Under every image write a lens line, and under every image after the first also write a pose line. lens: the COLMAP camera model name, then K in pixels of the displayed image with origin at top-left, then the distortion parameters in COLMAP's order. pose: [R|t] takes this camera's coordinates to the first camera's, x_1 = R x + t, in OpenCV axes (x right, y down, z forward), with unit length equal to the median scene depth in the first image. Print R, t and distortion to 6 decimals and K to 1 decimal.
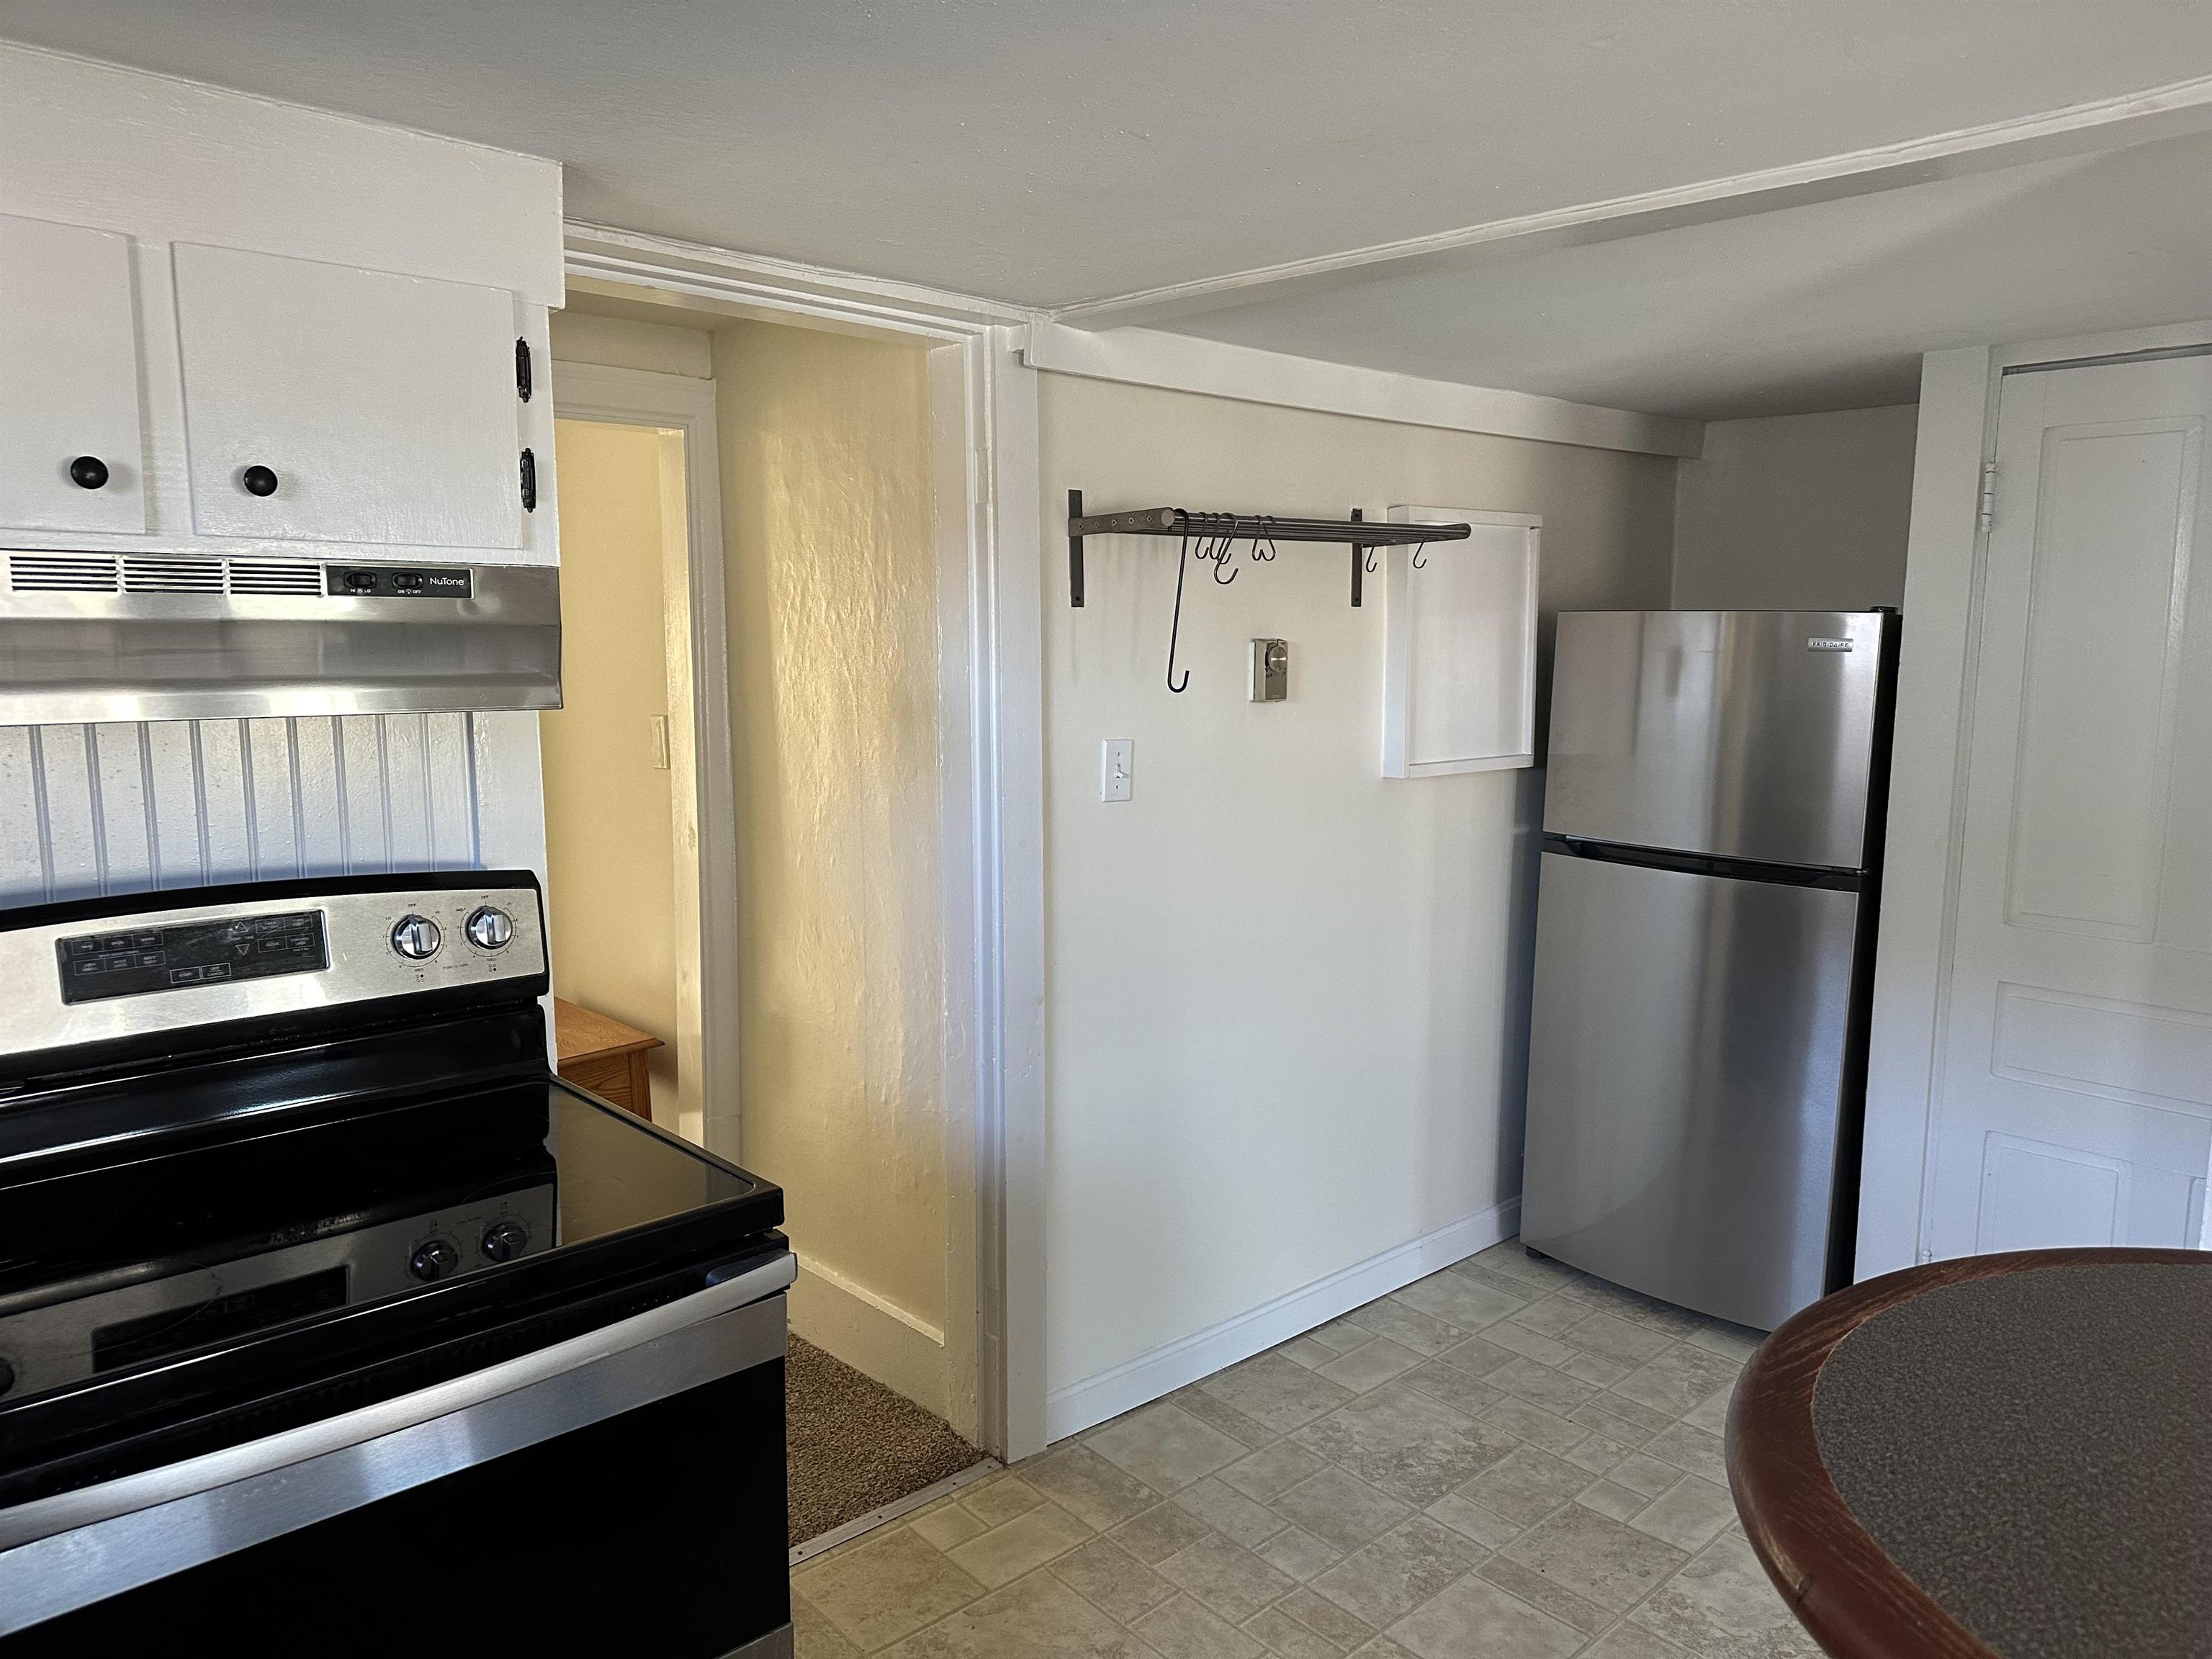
lens RADIAL K [[1539.9, 0, 1125.2], [0, 1539.9, 841.5], [0, 0, 1]] dist [0.121026, -0.157455]
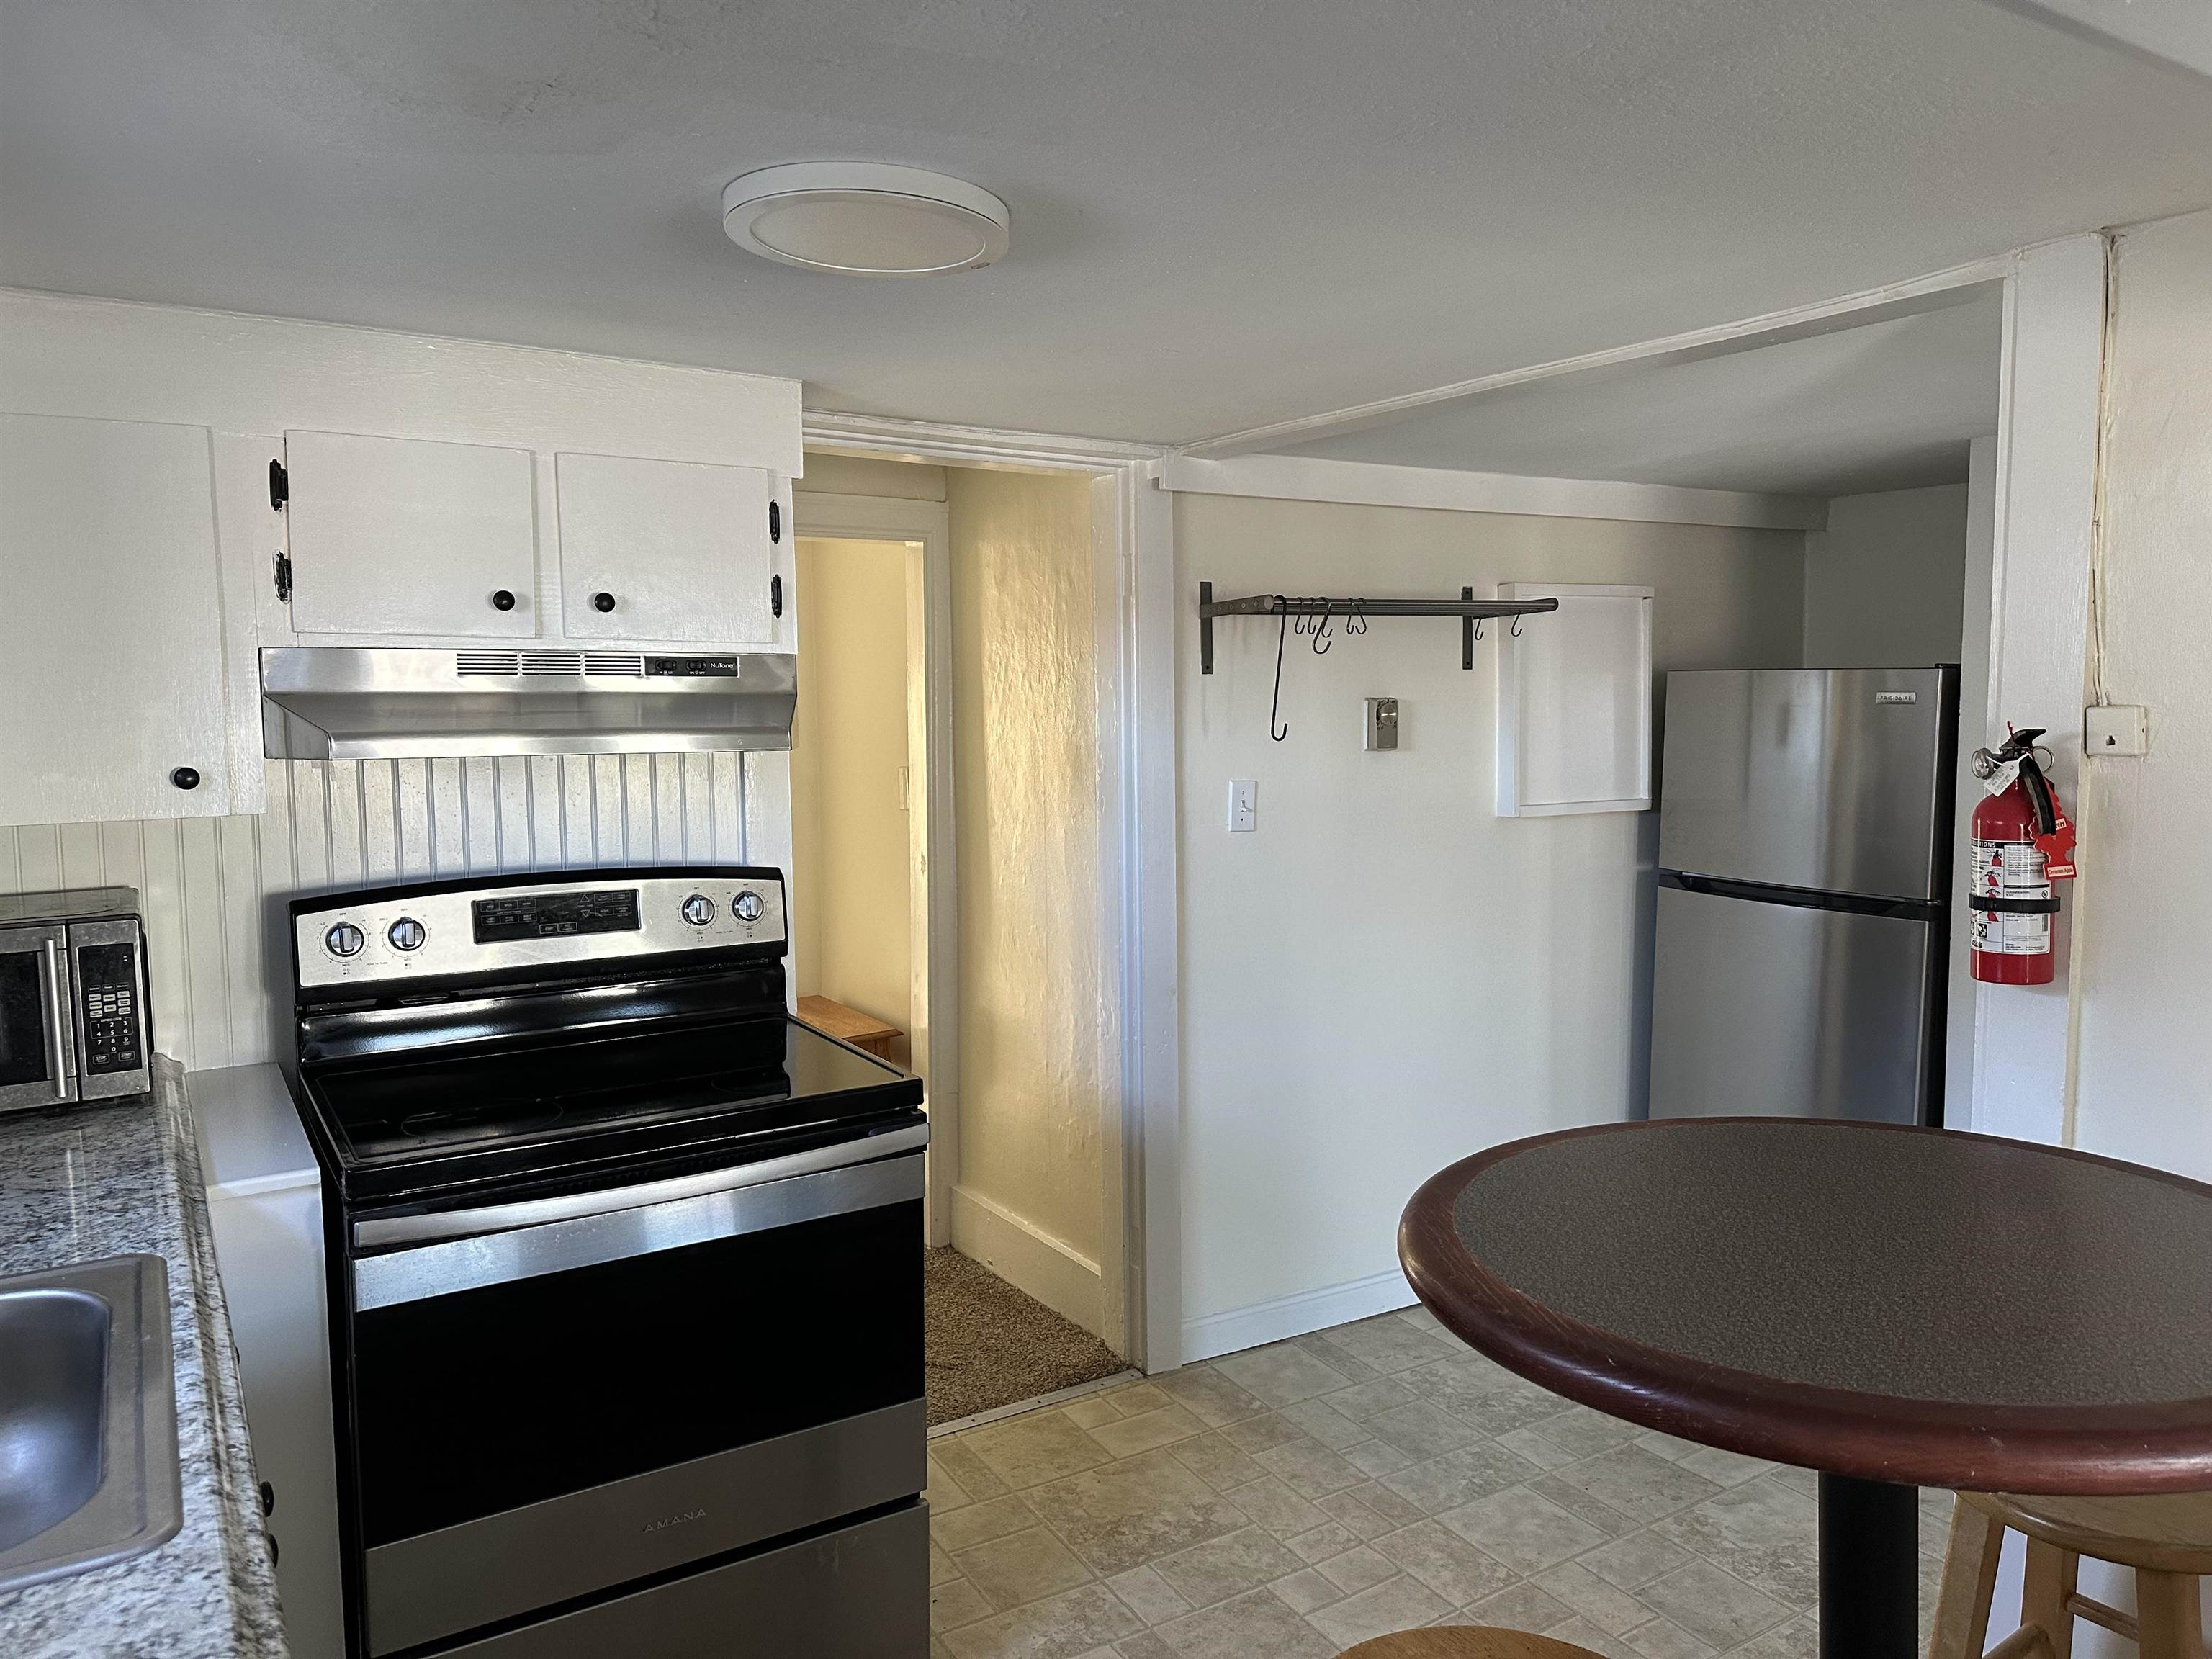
lens RADIAL K [[1528.0, 0, 1114.4], [0, 1528.0, 817.5], [0, 0, 1]] dist [0.126458, -0.170822]
pose [[0.981078, 0.003125, -0.193590, 0.130102], [-0.014410, 0.998275, -0.056915, 0.033582], [0.193078, 0.058628, 0.979430, -0.208728]]
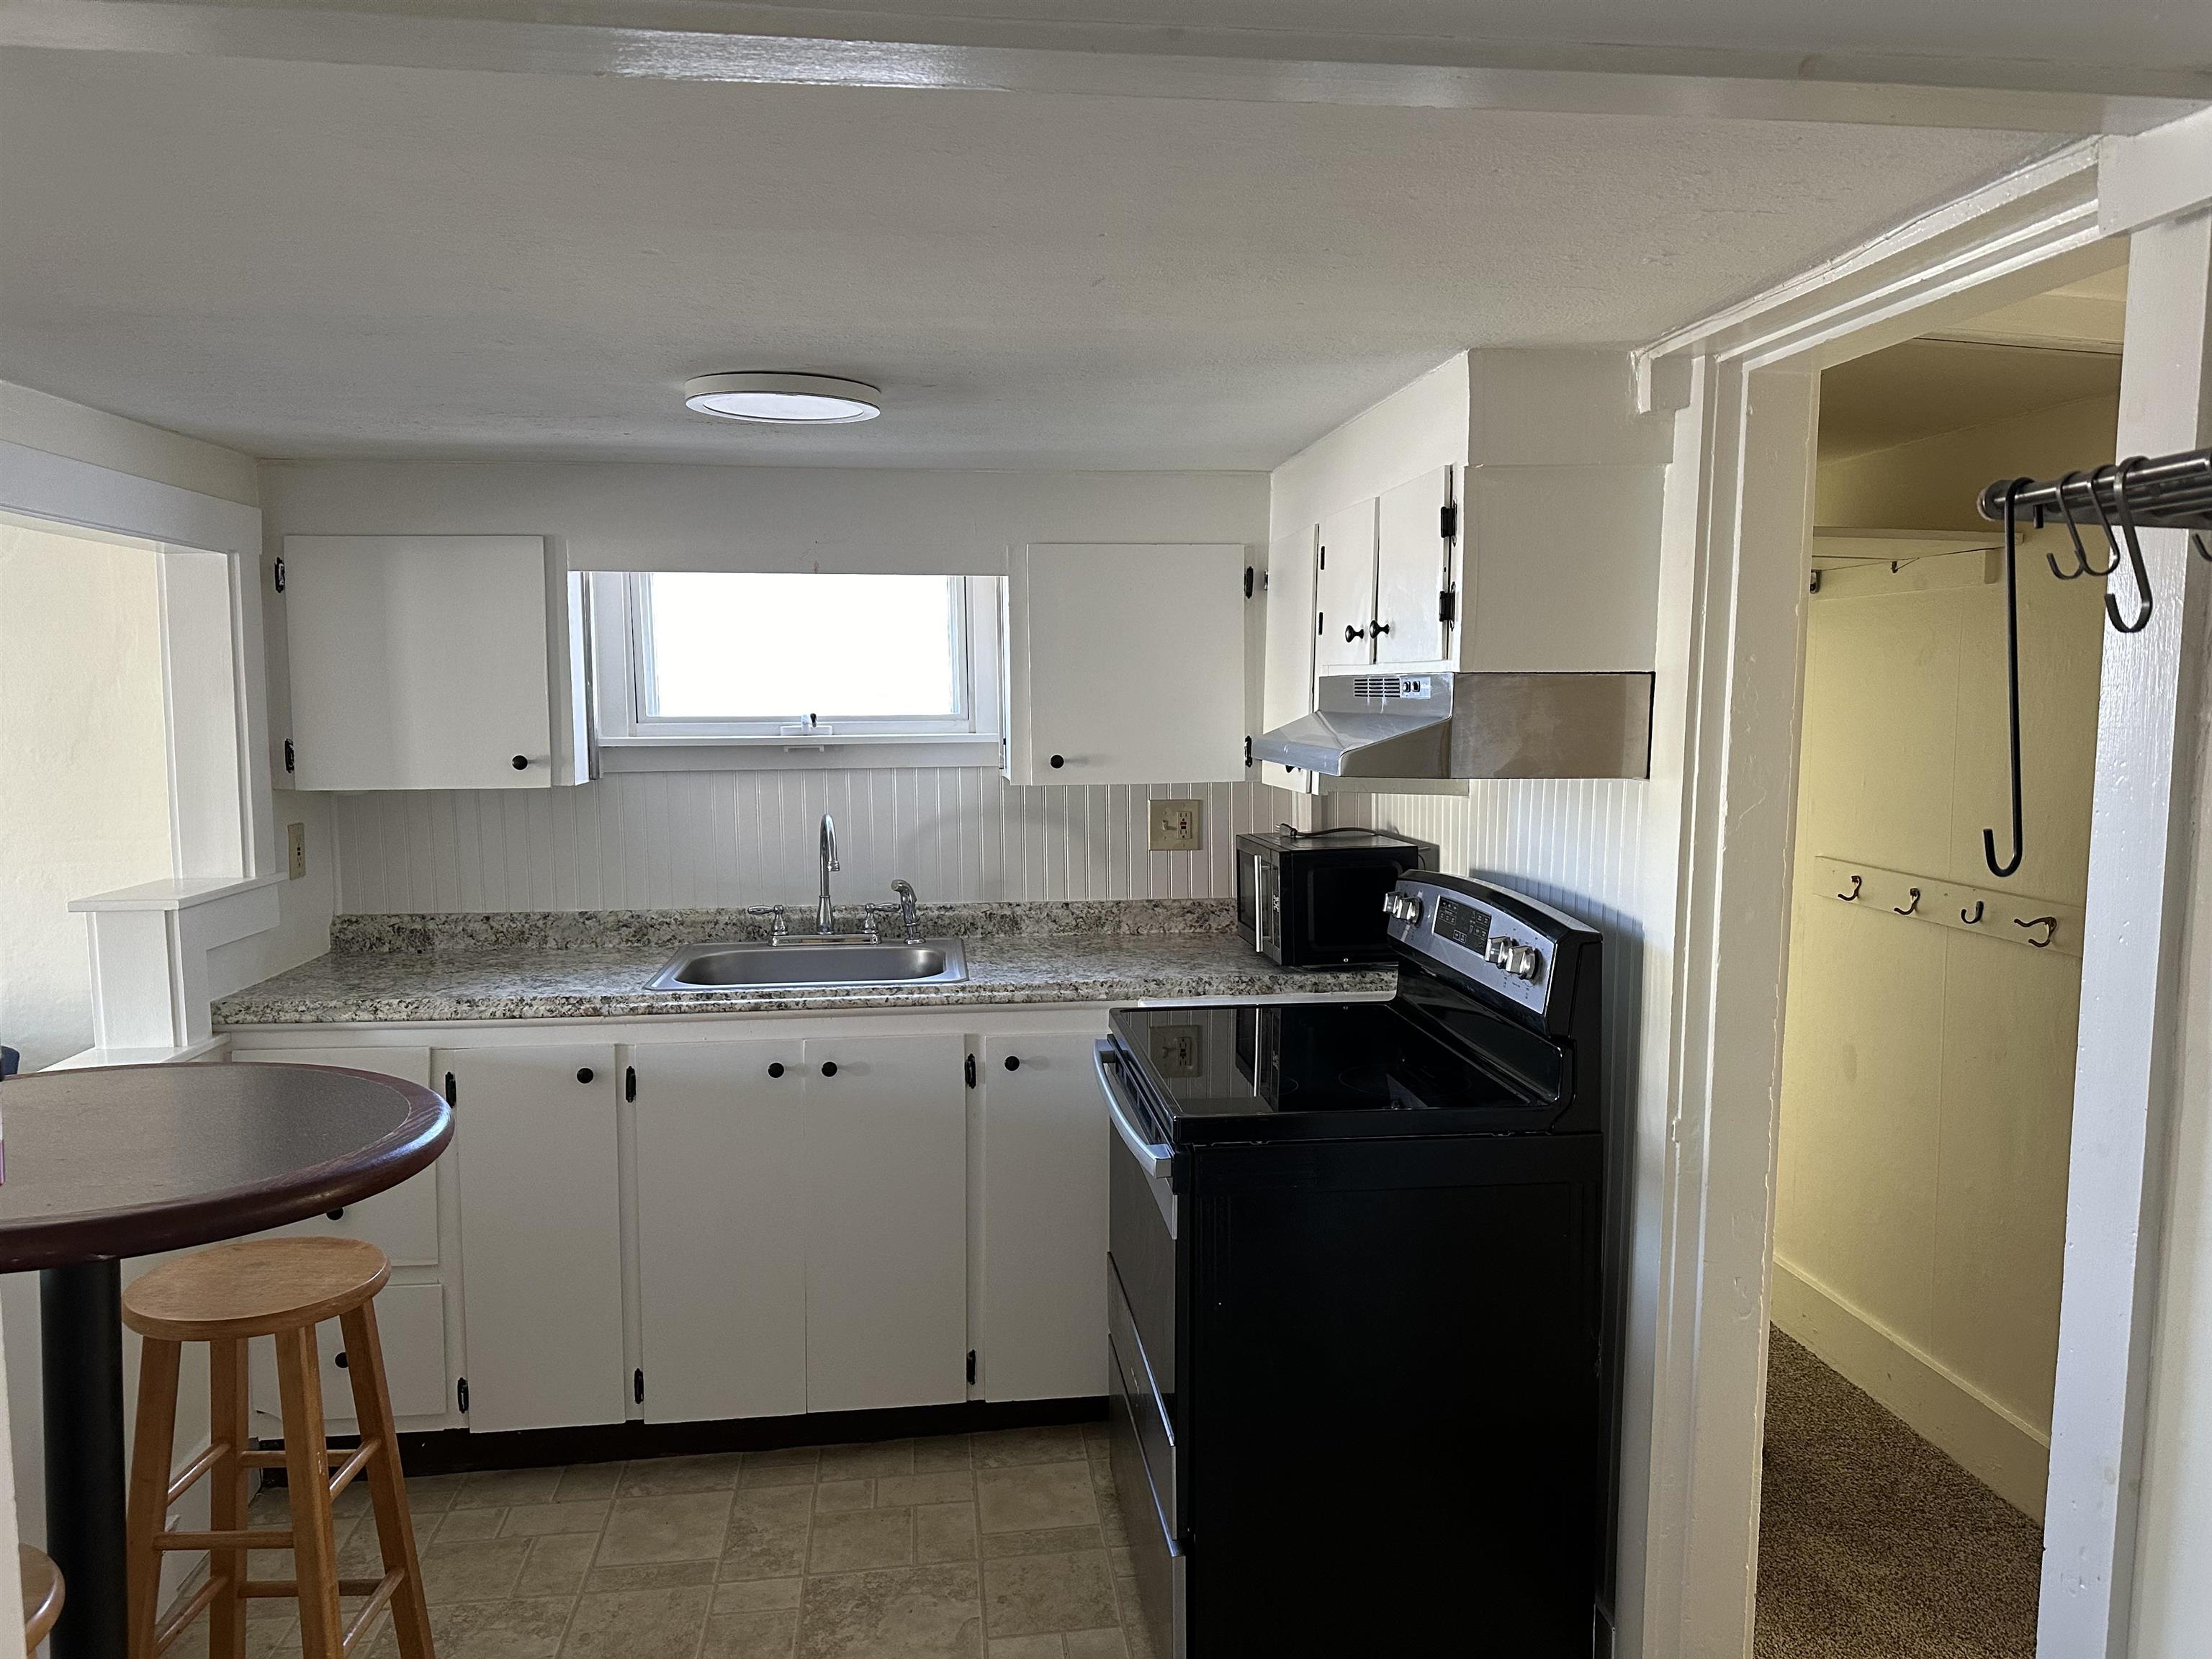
lens RADIAL K [[1531.8, 0, 1116.8], [0, 1531.8, 834.6], [0, 0, 1]] dist [0.102575, -0.117097]
pose [[-0.586750, 0.064128, -0.807225, 0.819852], [-0.127462, 0.977118, 0.170274, -0.233490], [0.799673, 0.202799, -0.565151, 1.565245]]
